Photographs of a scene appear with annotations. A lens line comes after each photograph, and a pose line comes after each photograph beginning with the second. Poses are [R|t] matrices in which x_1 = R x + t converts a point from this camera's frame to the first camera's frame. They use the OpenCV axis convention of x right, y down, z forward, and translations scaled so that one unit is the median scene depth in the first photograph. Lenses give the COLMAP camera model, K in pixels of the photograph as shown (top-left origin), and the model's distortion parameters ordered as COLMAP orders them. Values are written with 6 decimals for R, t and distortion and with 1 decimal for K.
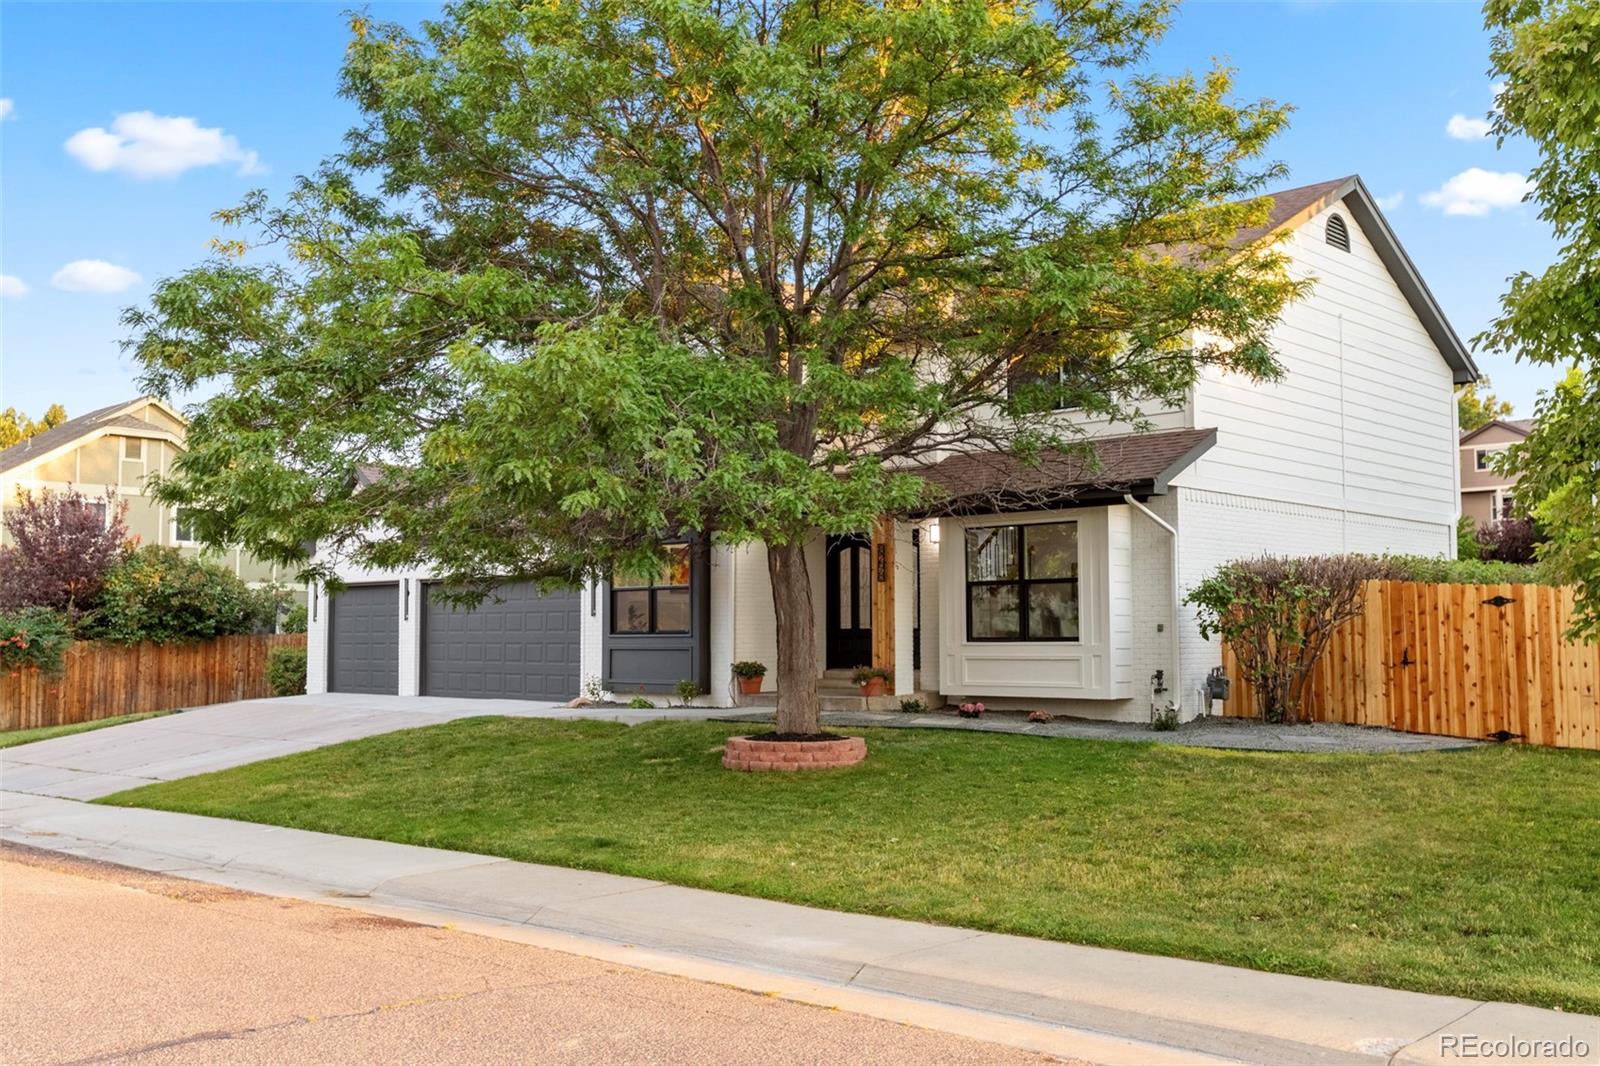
lens RADIAL K [[1595.3, 0, 800.0], [0, 1595.3, 531.2], [0, 0, 1]] dist [-0.016071, 0.000000]
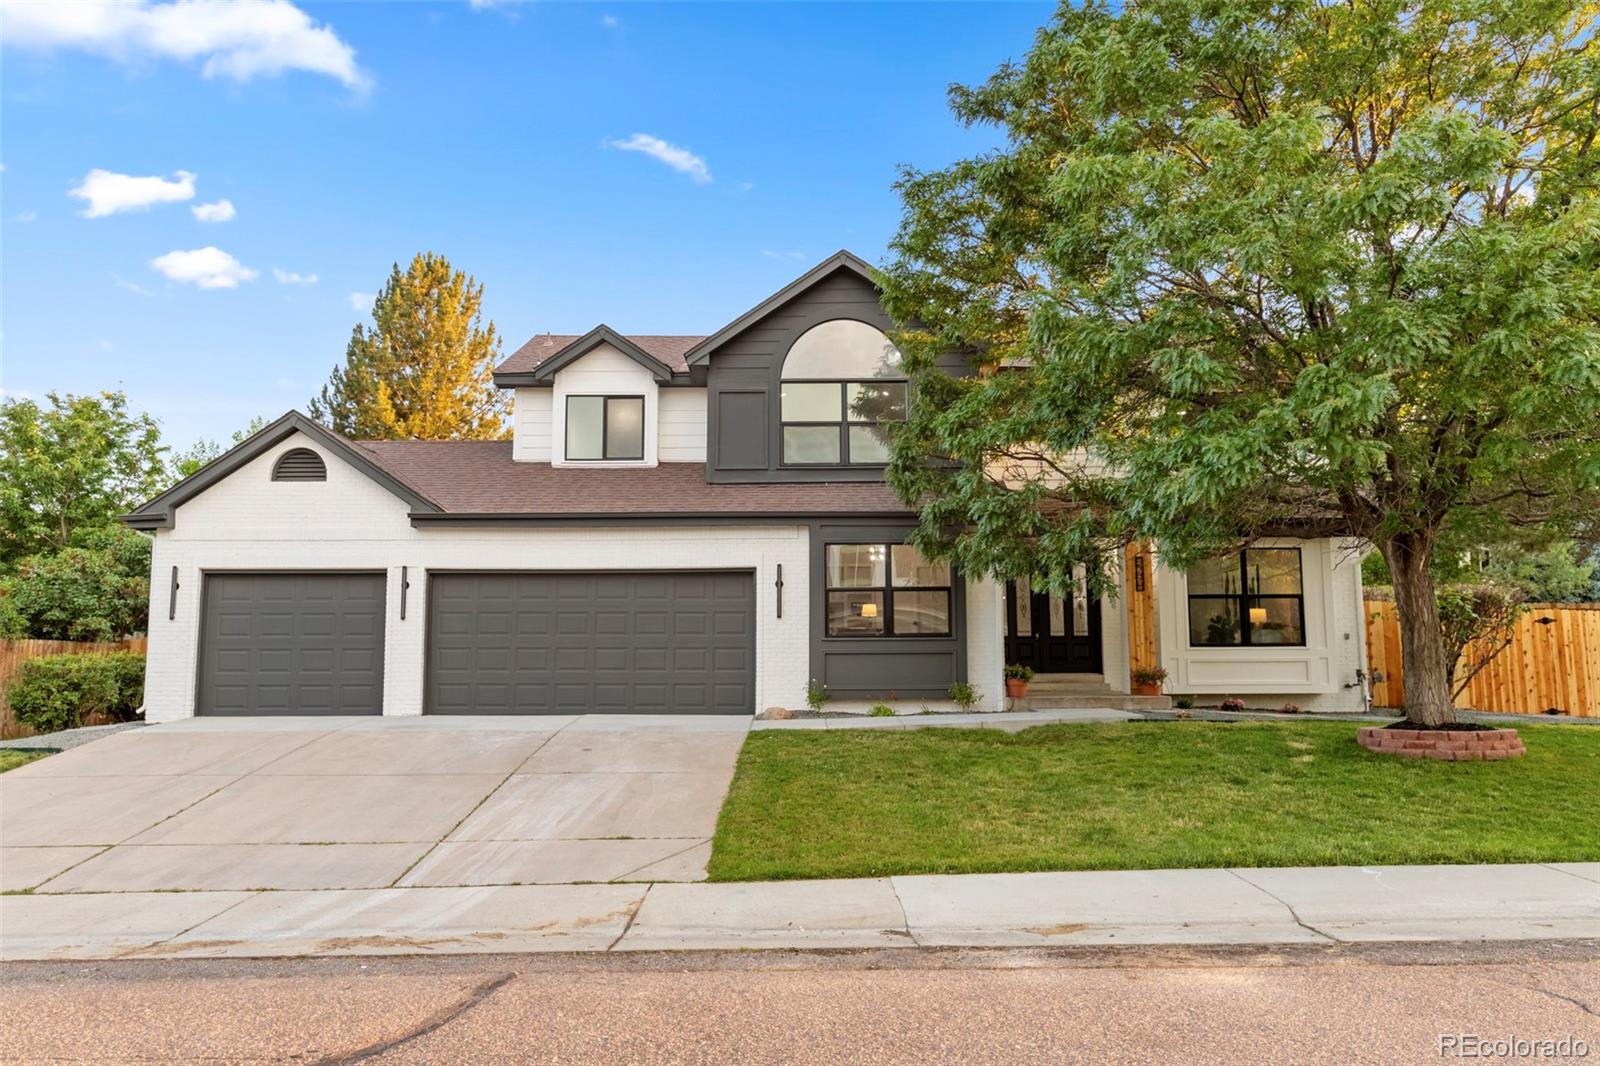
lens RADIAL K [[1207.3, 0, 800.3], [0, 1207.3, 531.5], [0, 0, 1]] dist [0.007636, 0.000025]
pose [[0.702602, 0.078094, 0.707285, -0.840154], [-0.047974, 0.996897, -0.062414, 0.064095], [-0.709964, 0.009921, 0.704168, 0.689028]]
